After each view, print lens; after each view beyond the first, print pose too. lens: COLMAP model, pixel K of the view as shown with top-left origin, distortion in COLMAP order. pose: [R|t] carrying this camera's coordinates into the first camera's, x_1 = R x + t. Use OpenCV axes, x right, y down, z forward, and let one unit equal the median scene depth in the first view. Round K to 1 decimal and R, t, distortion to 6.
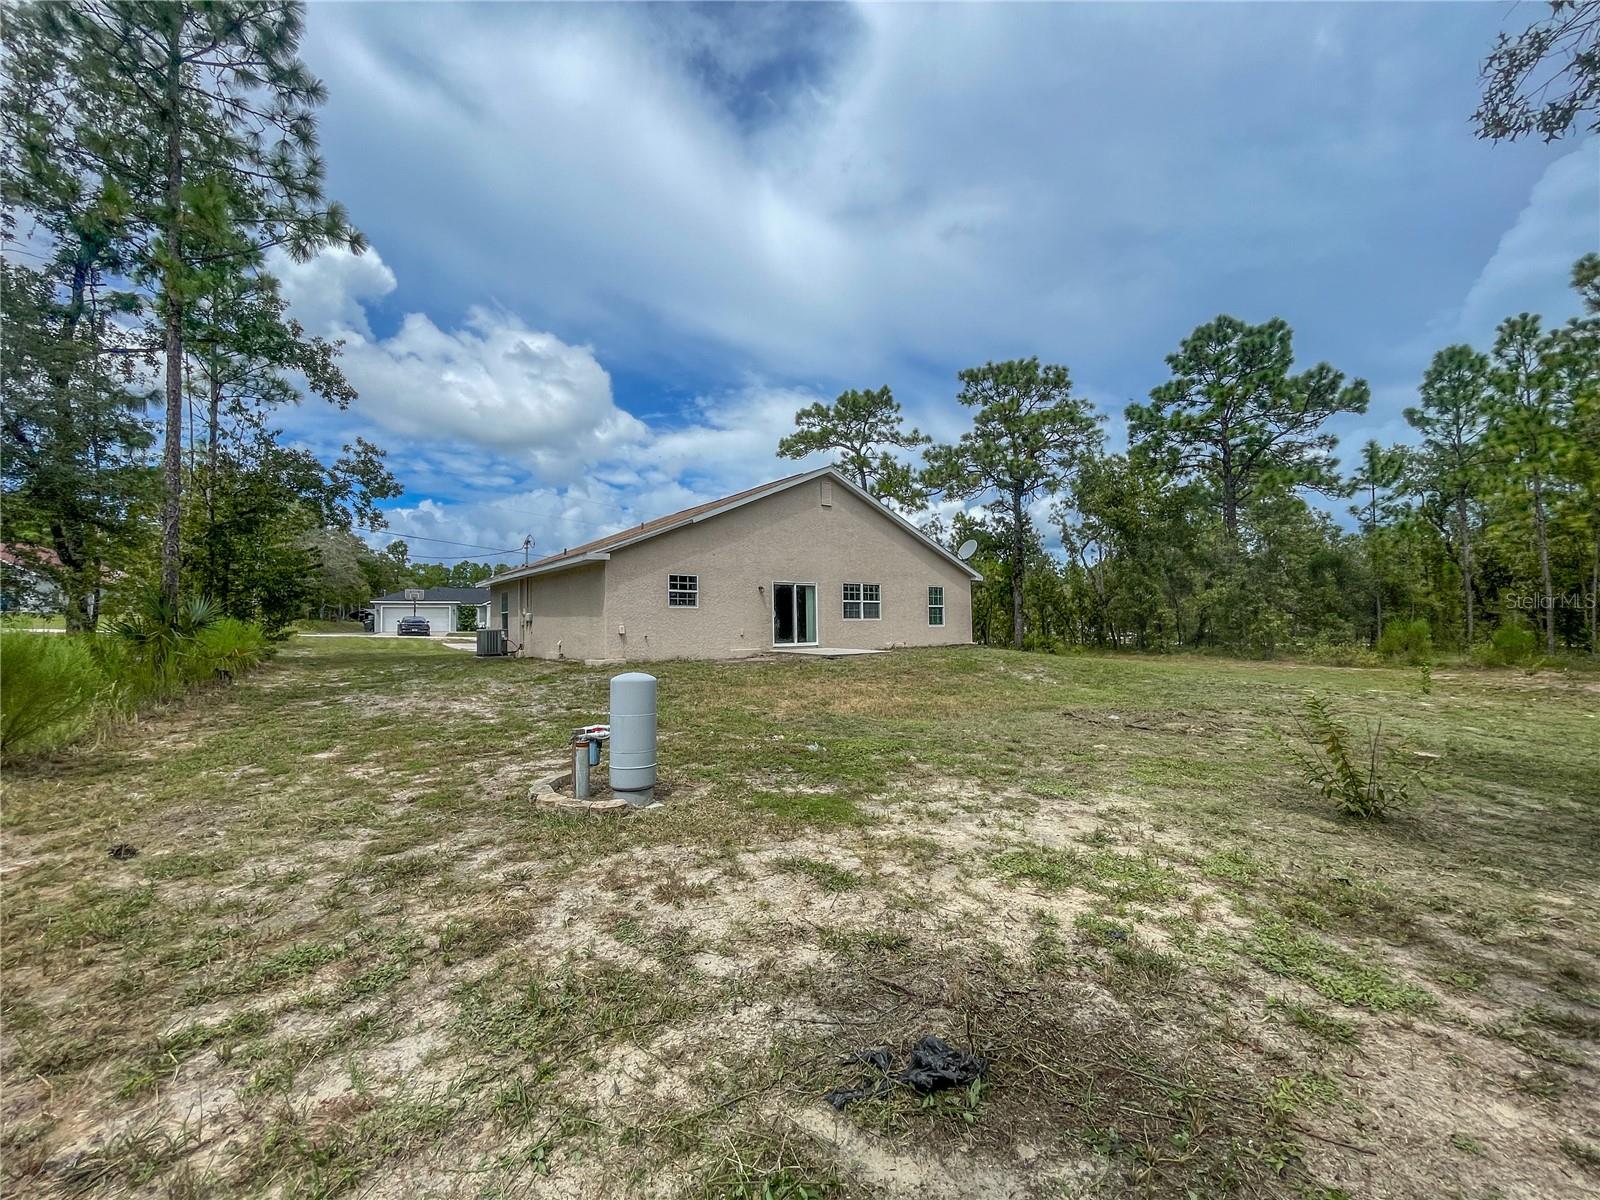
lens RADIAL K [[643.7, 0, 795.3], [0, 643.7, 600.8], [0, 0, 1]] dist [0.001415, -0.000749]
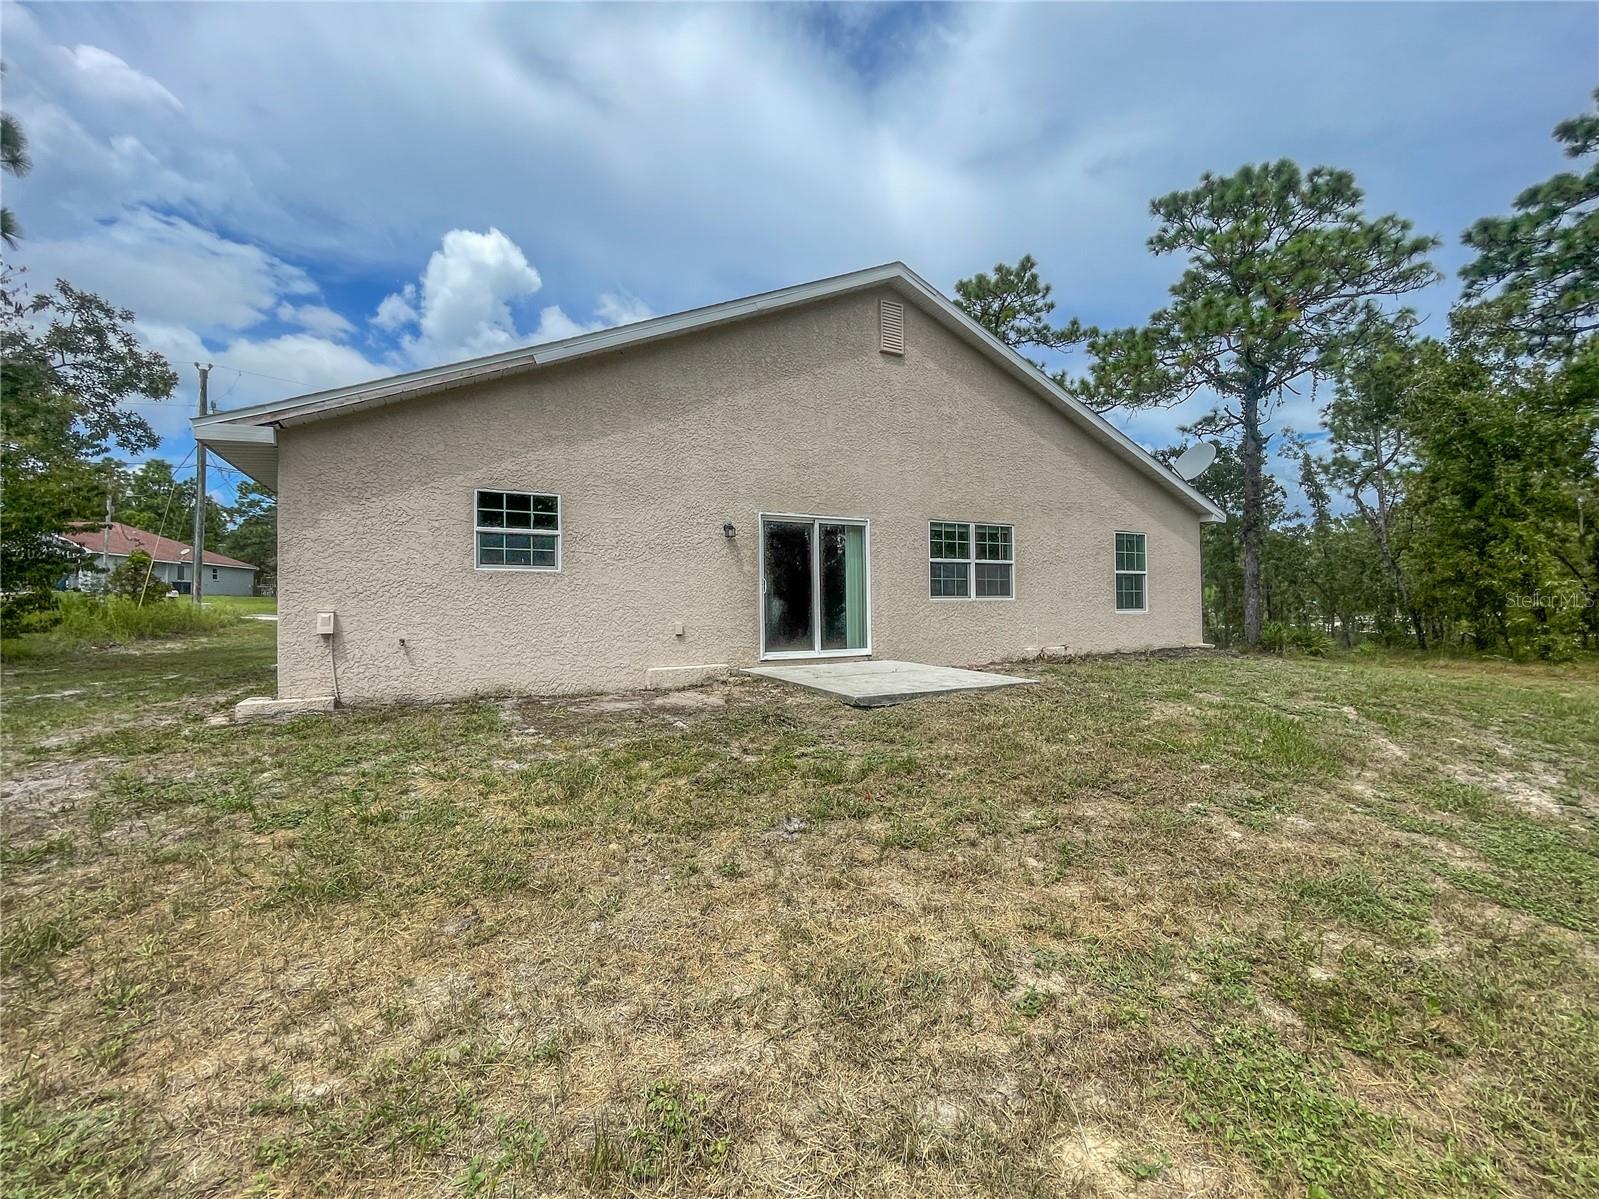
lens RADIAL K [[643.3, 0, 776.8], [0, 643.3, 594.1], [0, 0, 1]] dist [0.001415, -0.000749]
pose [[0.974965, 0.001188, -0.222357, 0.060437], [0.003991, 0.999731, 0.022842, 0.012540], [0.222324, -0.023157, 0.974698, 0.446655]]
